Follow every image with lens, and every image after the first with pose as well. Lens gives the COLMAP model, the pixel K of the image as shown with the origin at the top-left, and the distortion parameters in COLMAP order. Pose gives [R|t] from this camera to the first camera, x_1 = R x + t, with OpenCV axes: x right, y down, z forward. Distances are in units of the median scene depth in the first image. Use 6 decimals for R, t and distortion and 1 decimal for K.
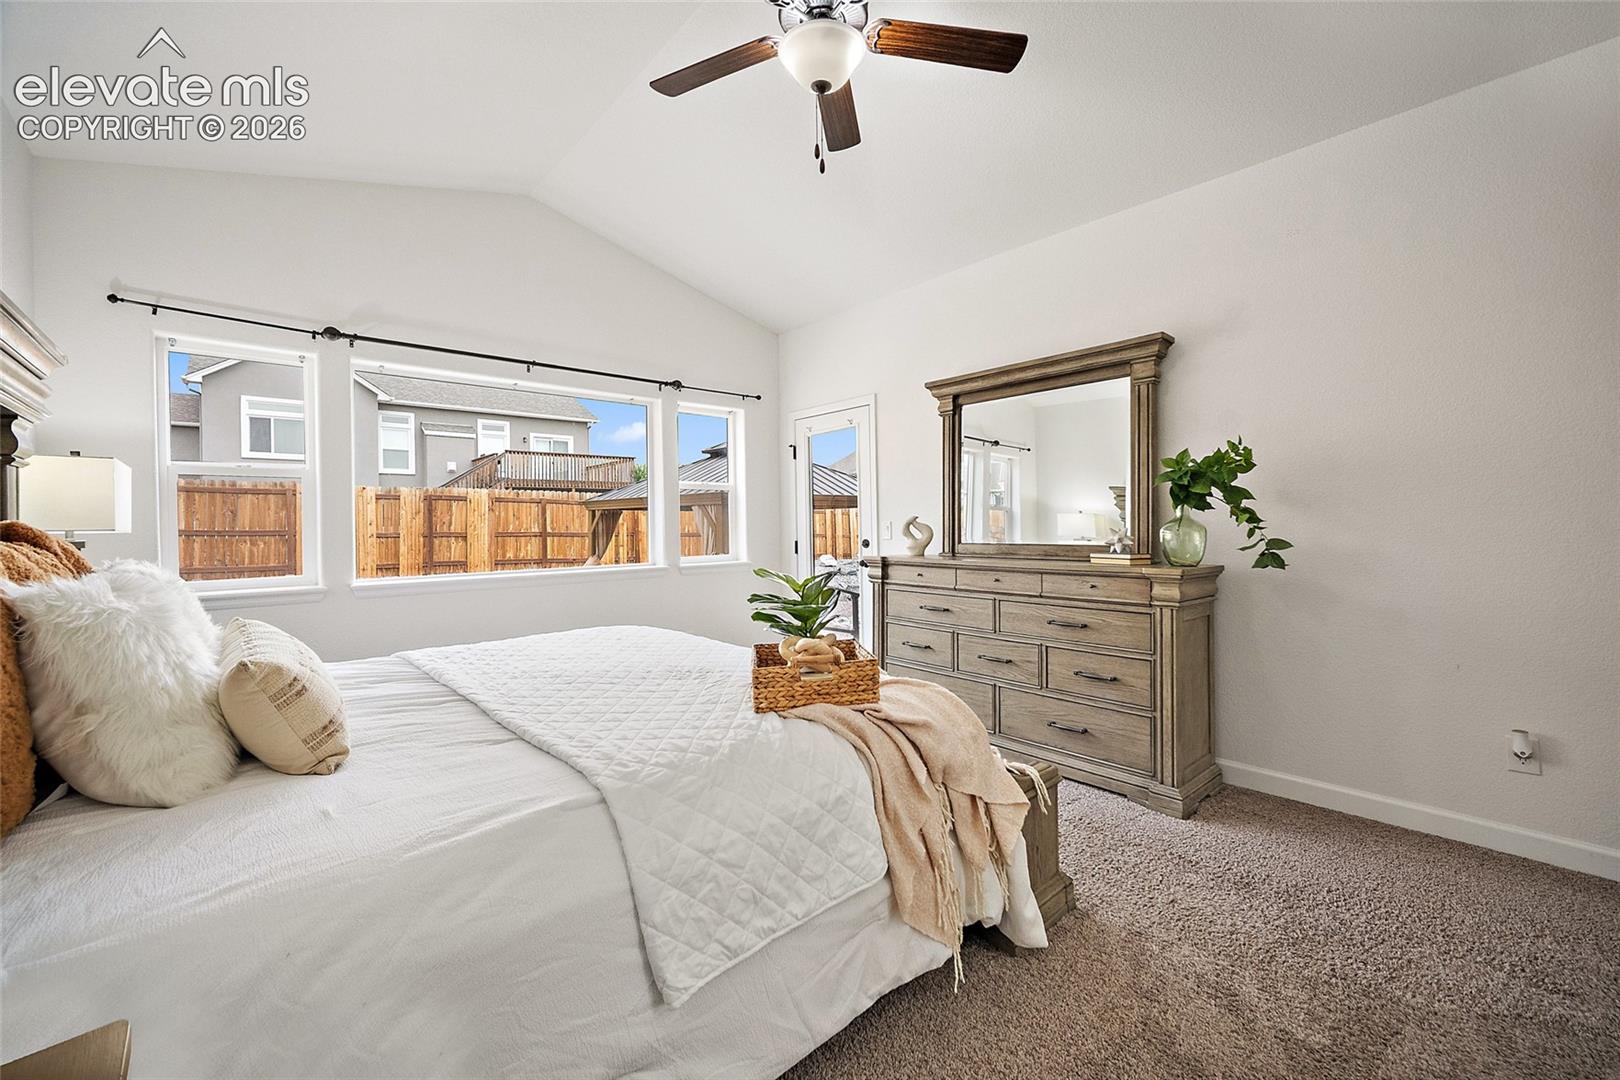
lens RADIAL K [[643.7, 0, 813.3], [0, 643.7, 515.1], [0, 0, 1]] dist [-0.003707, -0.000478]
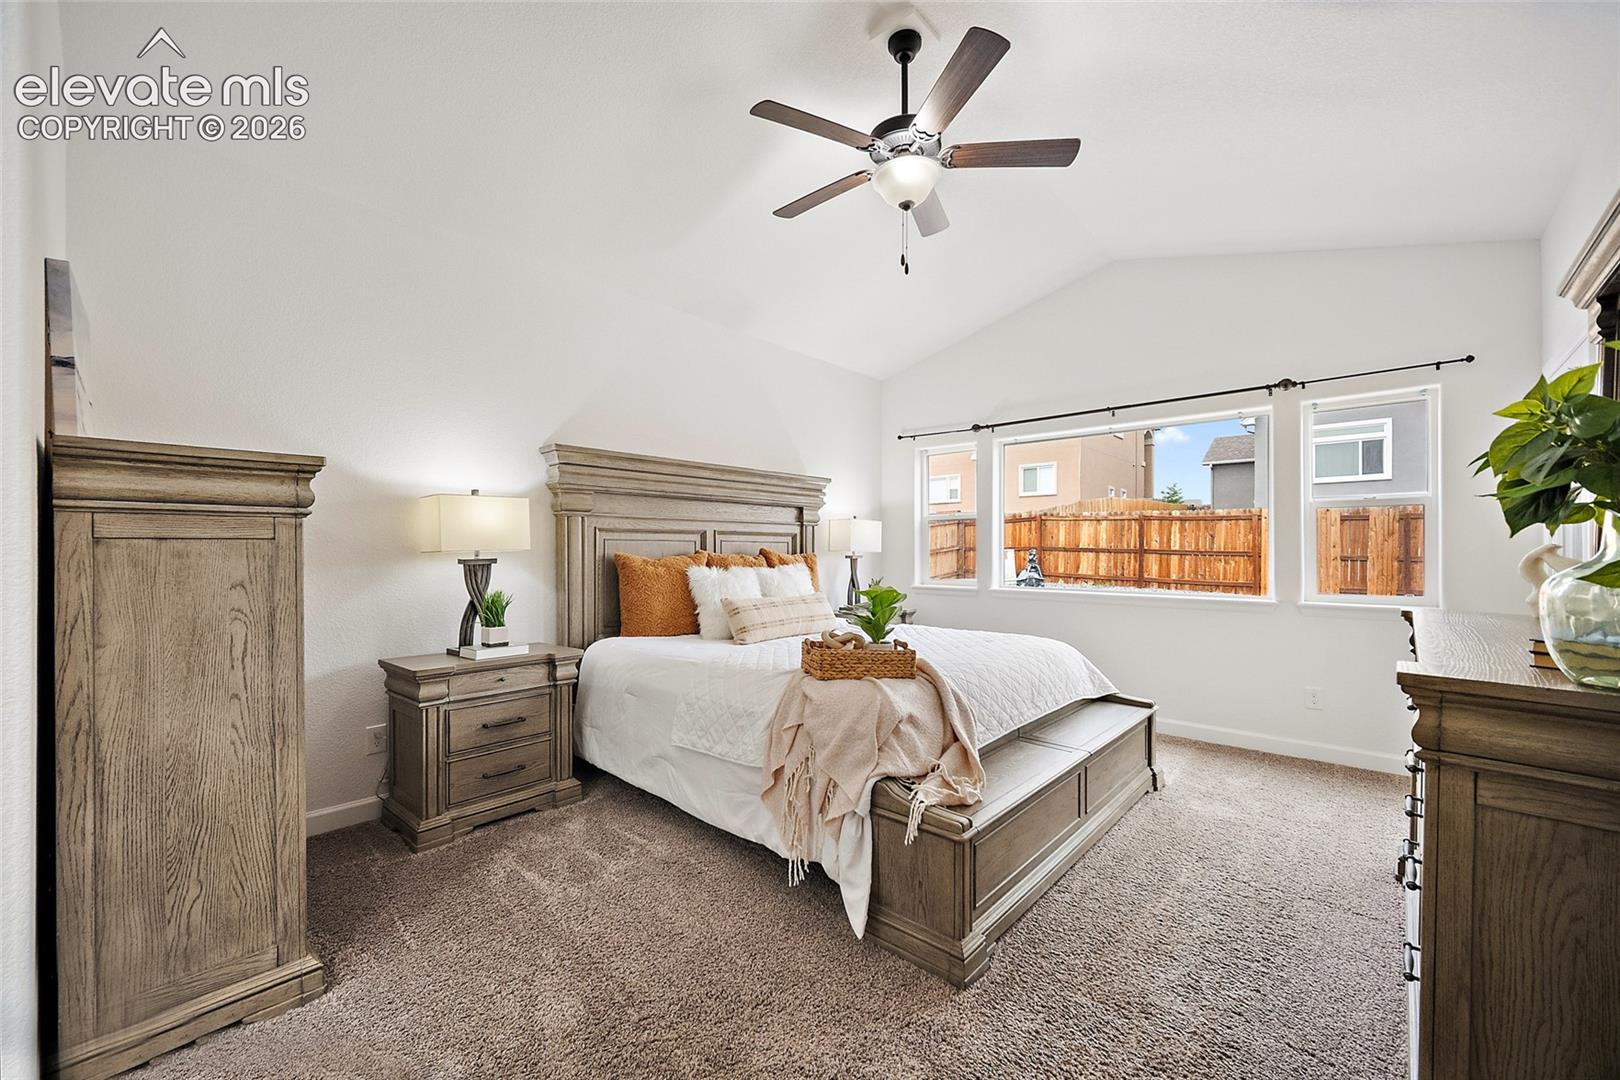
lens RADIAL K [[635.7, 0, 803.7], [0, 635.7, 540.0], [0, 0, 1]] dist [0.000297, 0.000079]
pose [[0.087397, -0.001171, -0.996173, 0.218549], [0.008752, 0.999962, -0.000408, -0.002832], [0.996135, -0.008683, 0.087404, 0.122448]]
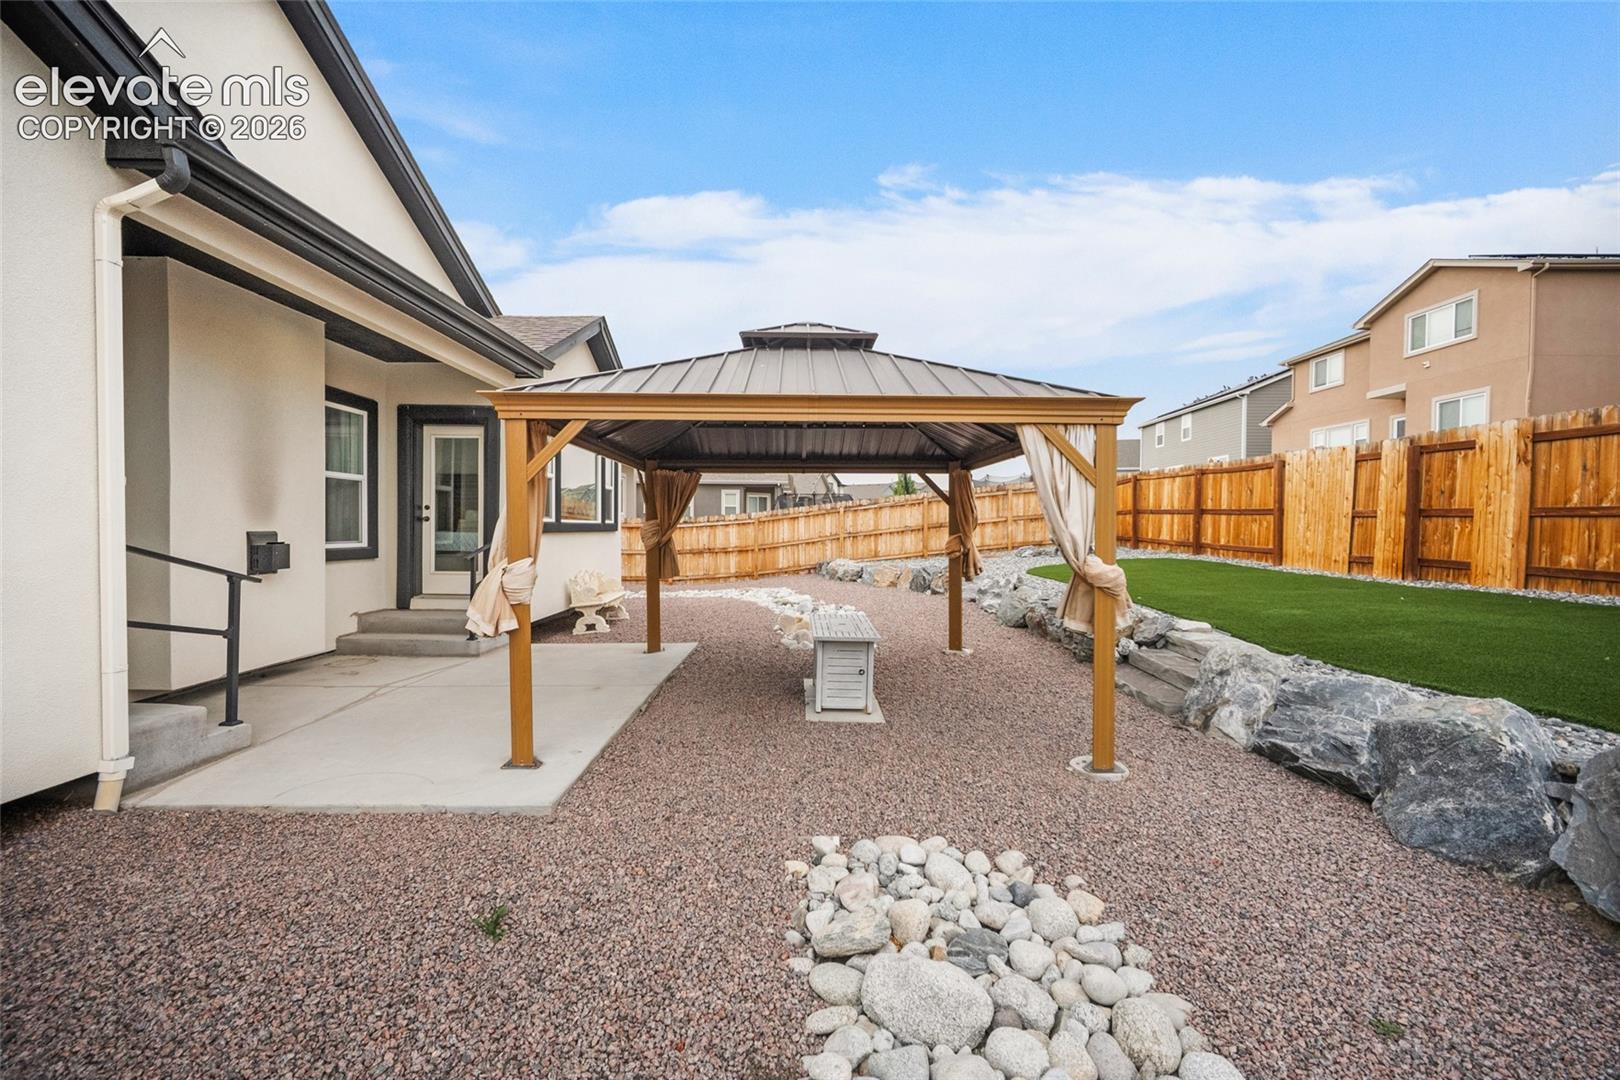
lens RADIAL K [[635.7, 0, 803.7], [0, 635.7, 540.0], [0, 0, 1]] dist [0.000297, 0.000079]
pose [[-0.667085, 0.025847, -0.744533, 0.260631], [0.014592, 0.999660, 0.021631, 0.039583], [0.744839, 0.003565, -0.667235, 1.101970]]
